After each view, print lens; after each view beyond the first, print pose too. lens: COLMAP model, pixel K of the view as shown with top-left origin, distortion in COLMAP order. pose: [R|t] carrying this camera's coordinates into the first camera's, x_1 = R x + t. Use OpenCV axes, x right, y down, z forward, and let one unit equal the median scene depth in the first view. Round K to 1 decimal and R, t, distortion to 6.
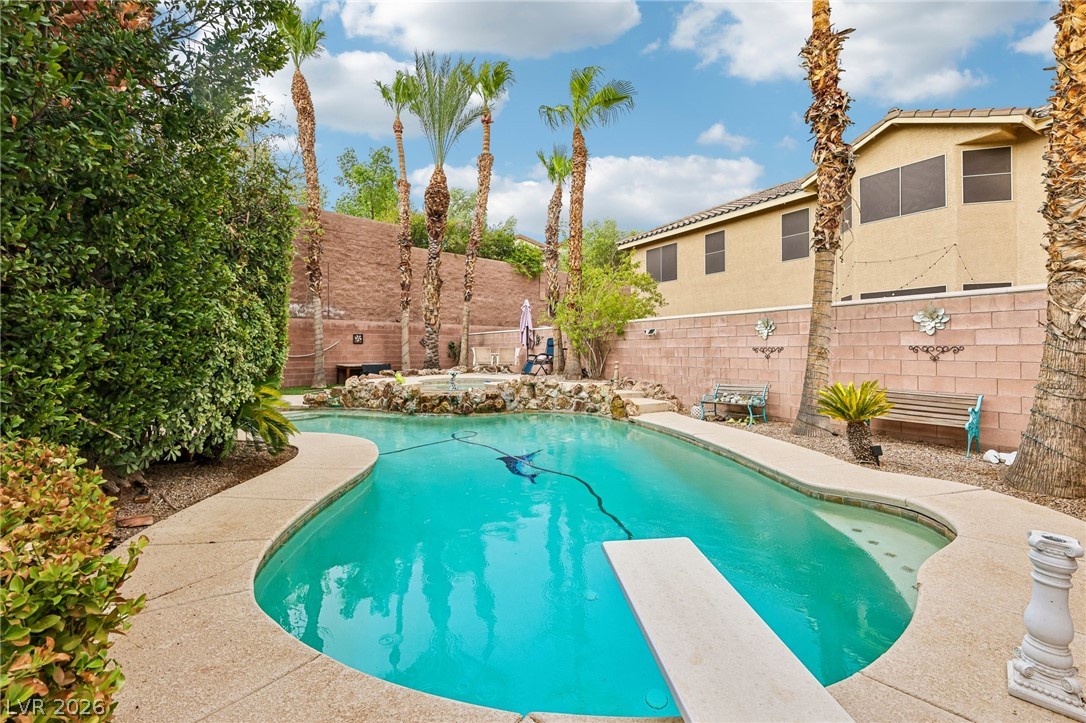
lens RADIAL K [[474.5, 0, 542.0], [0, 474.5, 350.7], [0, 0, 1]] dist [0.000930, 0.000106]
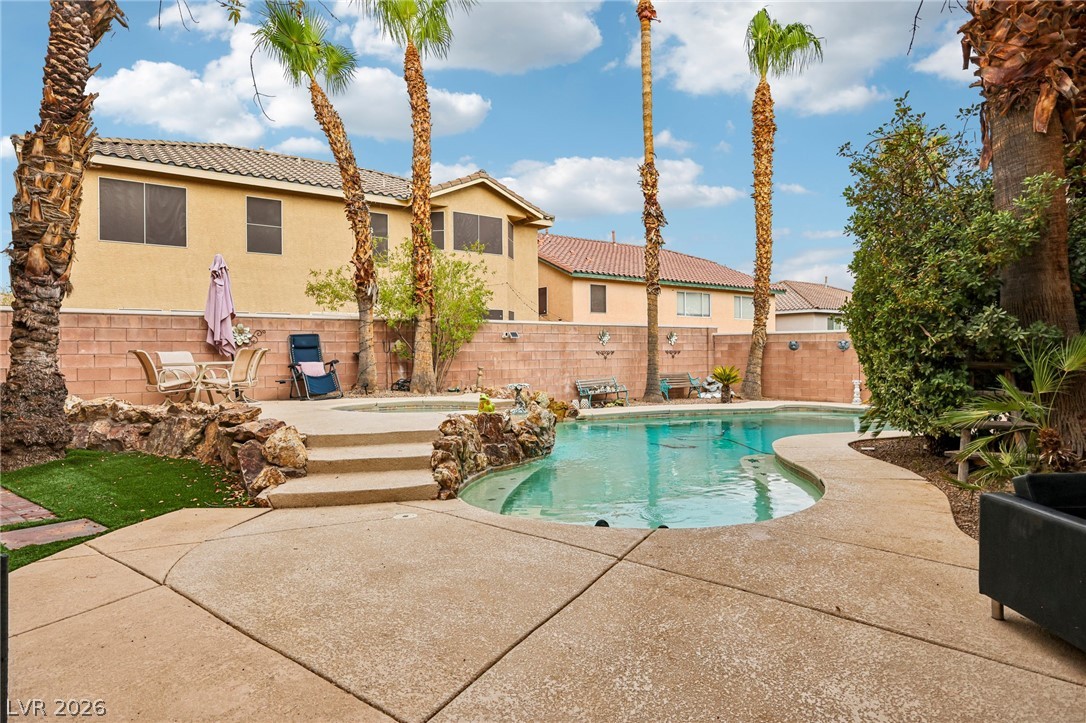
lens RADIAL K [[631.9, 0, 542.5], [0, 631.9, 356.5], [0, 0, 1]] dist [-0.000457, 0.000241]
pose [[-0.091792, 0.000341, 0.995778, -1.155778], [0.011219, 0.999937, 0.000692, 0.004770], [-0.995715, 0.011235, -0.091790, 1.141665]]
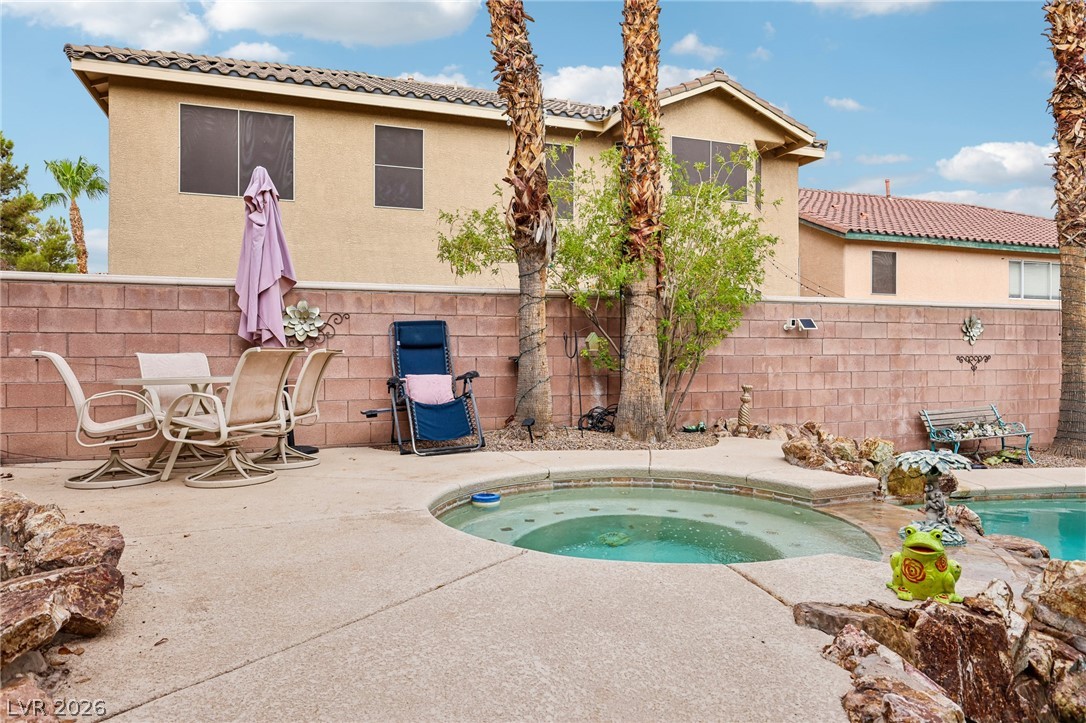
lens RADIAL K [[700.5, 0, 543.0], [0, 700.5, 361.5], [0, 0, 1]] dist [0.000648, -0.000161]
pose [[0.186664, -0.008927, 0.982383, -0.610446], [0.001127, 0.999960, 0.008872, -0.006973], [-0.982423, -0.000549, 0.186667, 1.225497]]
